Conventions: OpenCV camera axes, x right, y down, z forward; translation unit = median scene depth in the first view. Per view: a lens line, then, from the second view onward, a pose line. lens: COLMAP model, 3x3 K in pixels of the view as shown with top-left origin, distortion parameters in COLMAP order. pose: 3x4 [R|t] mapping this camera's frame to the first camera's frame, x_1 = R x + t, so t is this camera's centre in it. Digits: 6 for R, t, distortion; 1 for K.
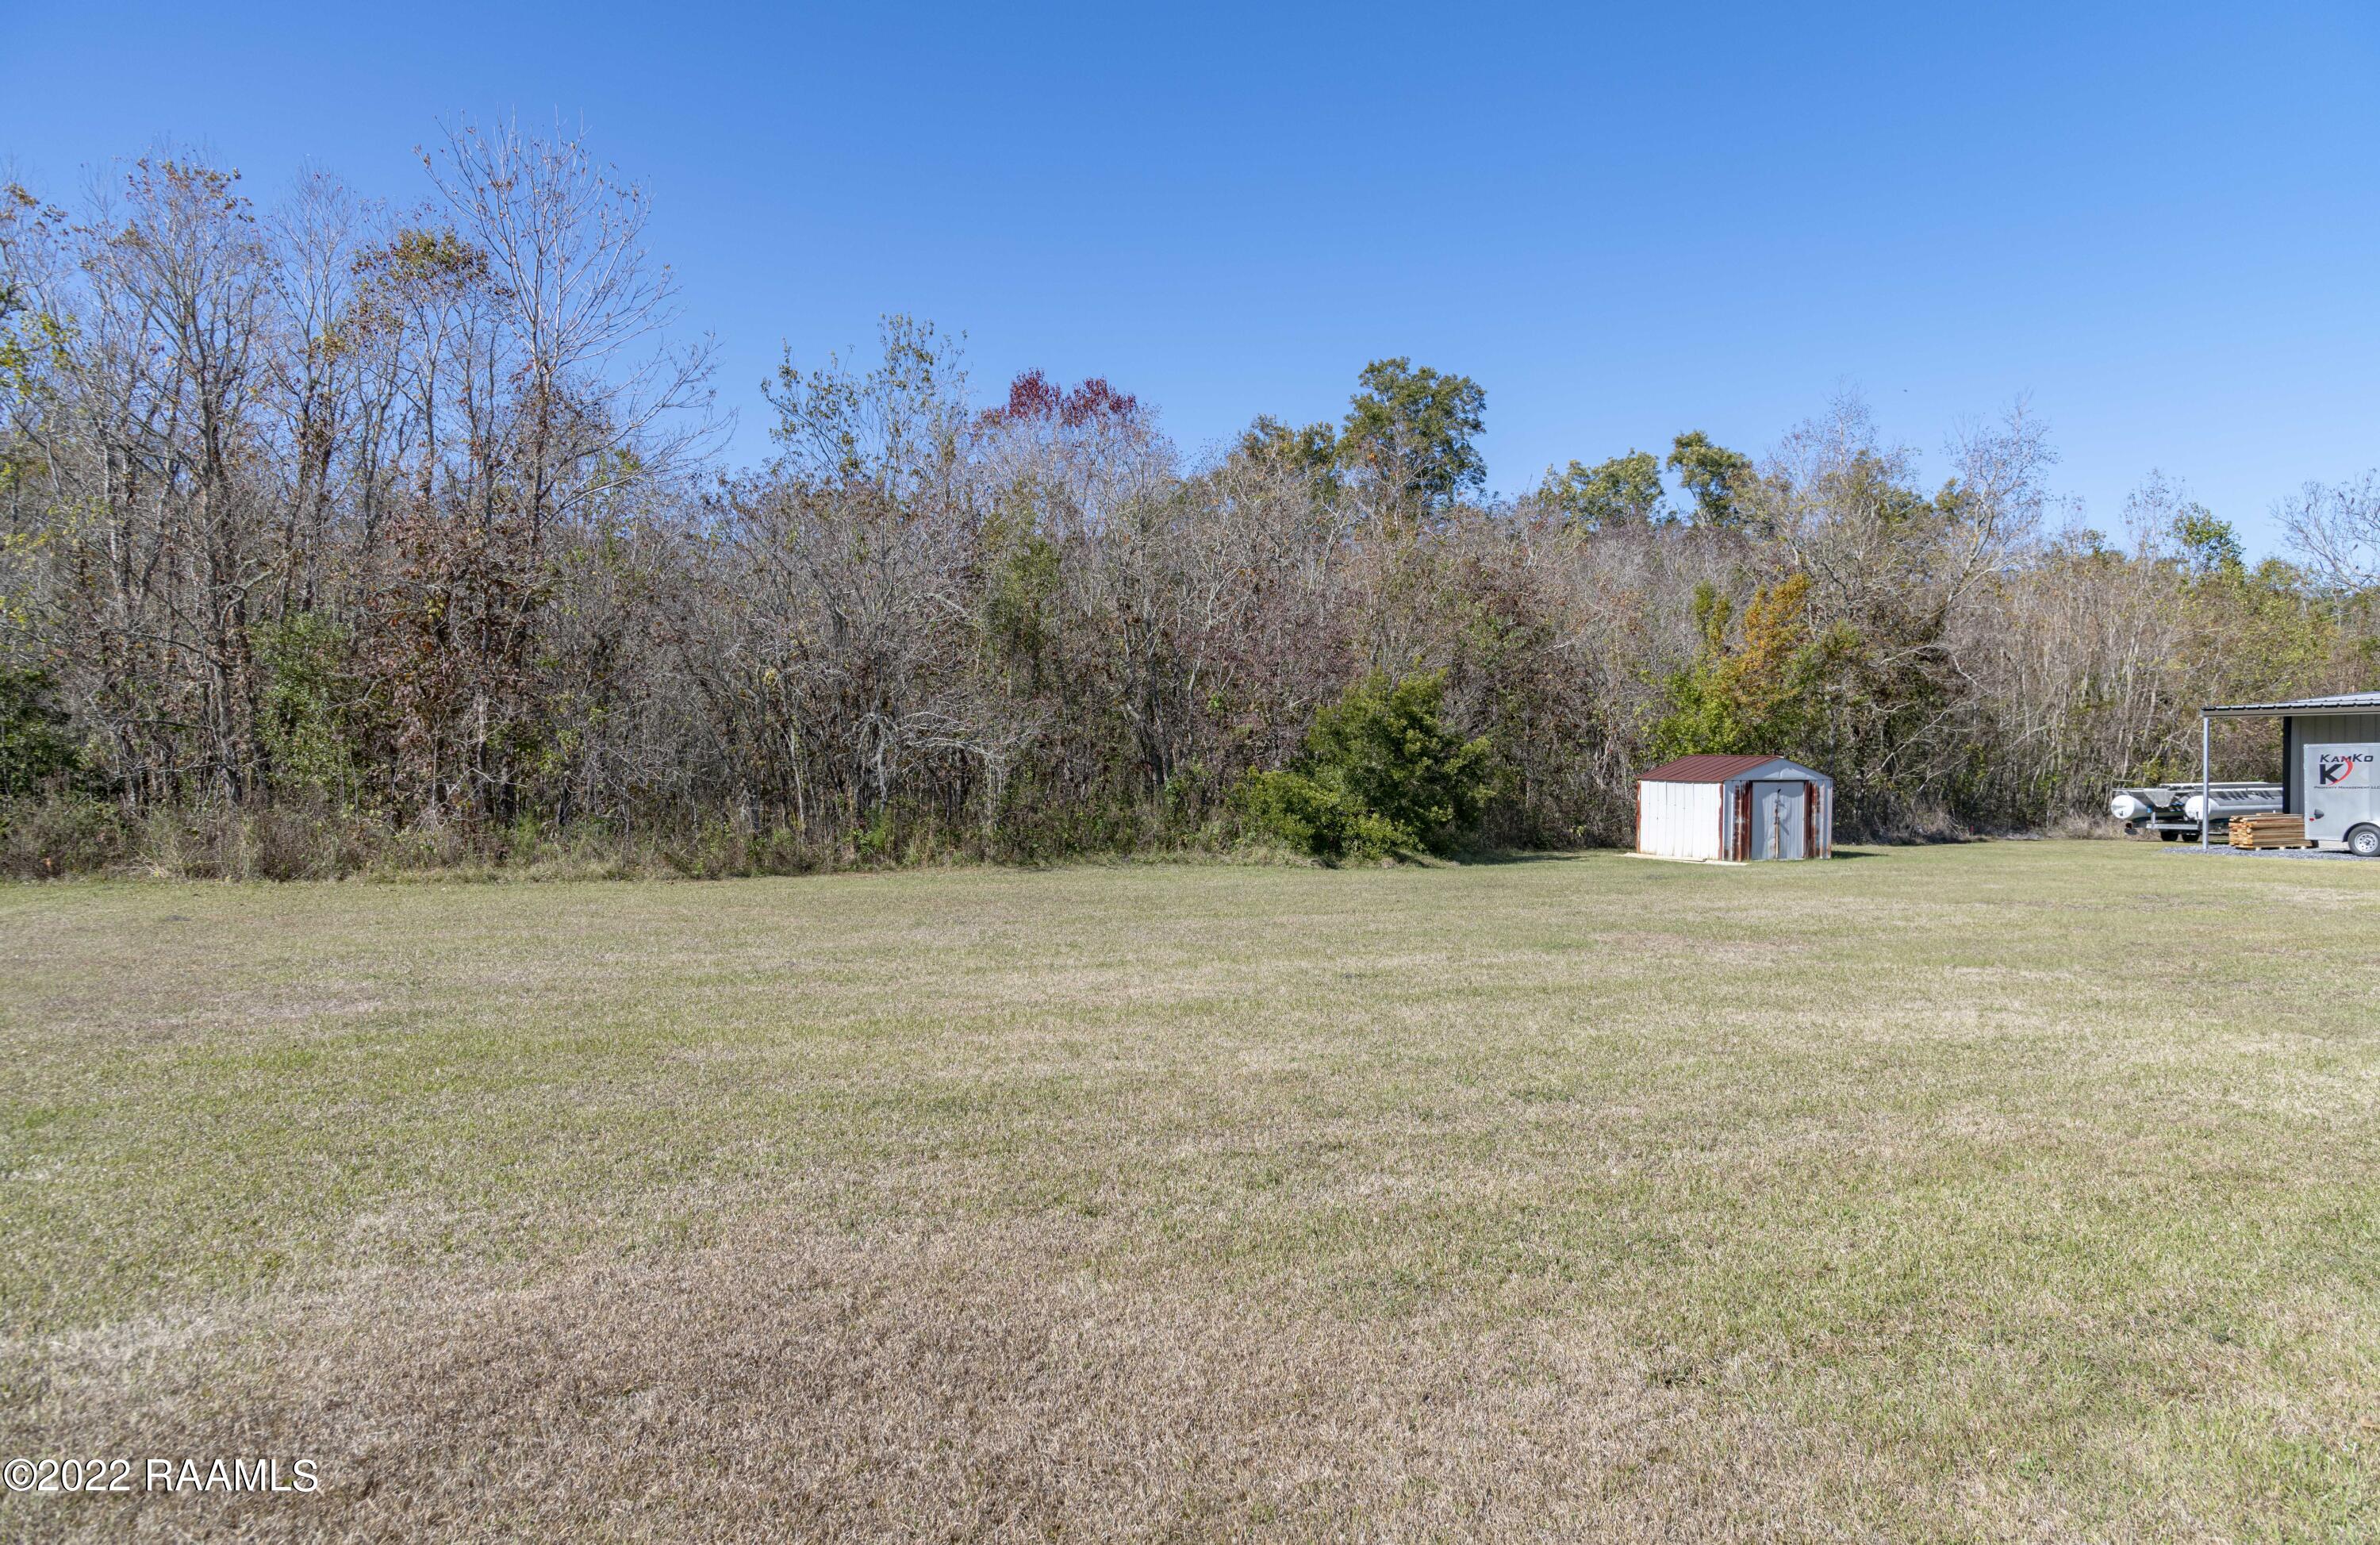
lens RADIAL K [[1584.5, 0, 1182.0], [0, 1584.5, 773.6], [0, 0, 1]] dist [0.022600, -0.014753]
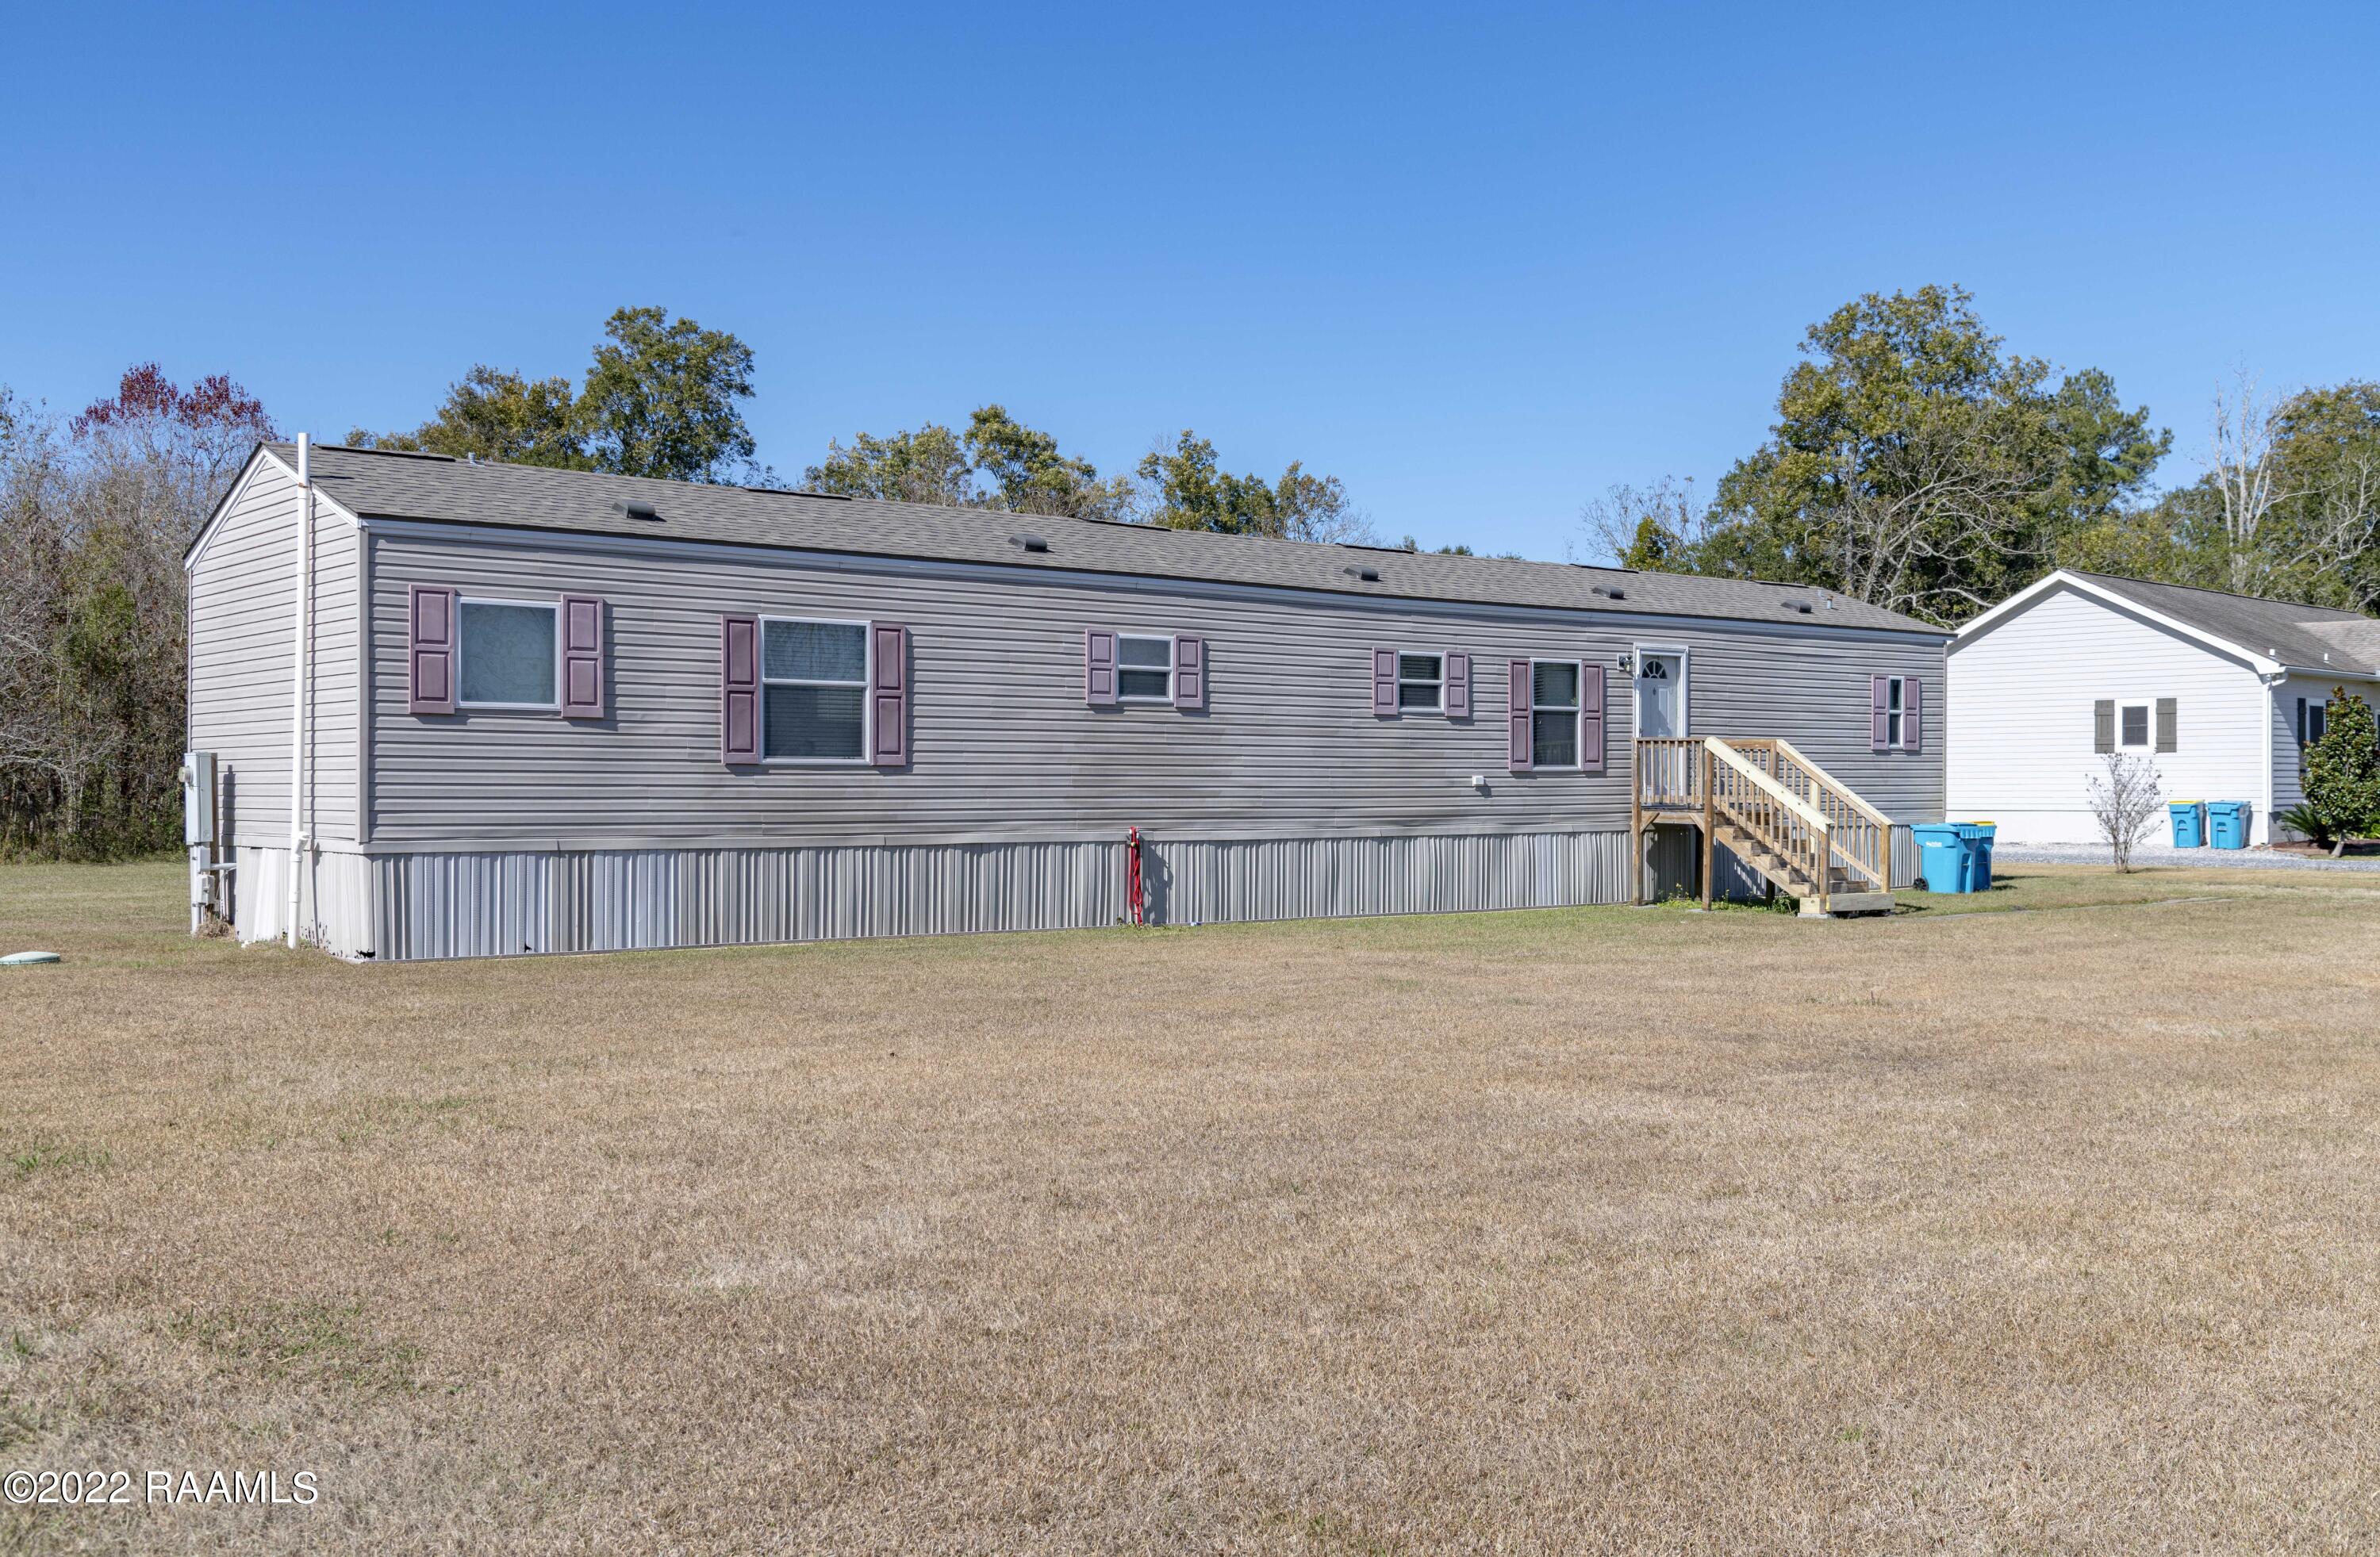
lens RADIAL K [[2159.0, 0, 1181.0], [0, 2159.0, 773.8], [0, 0, 1]] dist [0.028488, -0.002171]
pose [[0.950075, -0.002164, 0.312015, 0.044099], [0.004443, 0.999968, -0.006593, 0.001514], [-0.311991, 0.007650, 0.950054, -0.216538]]
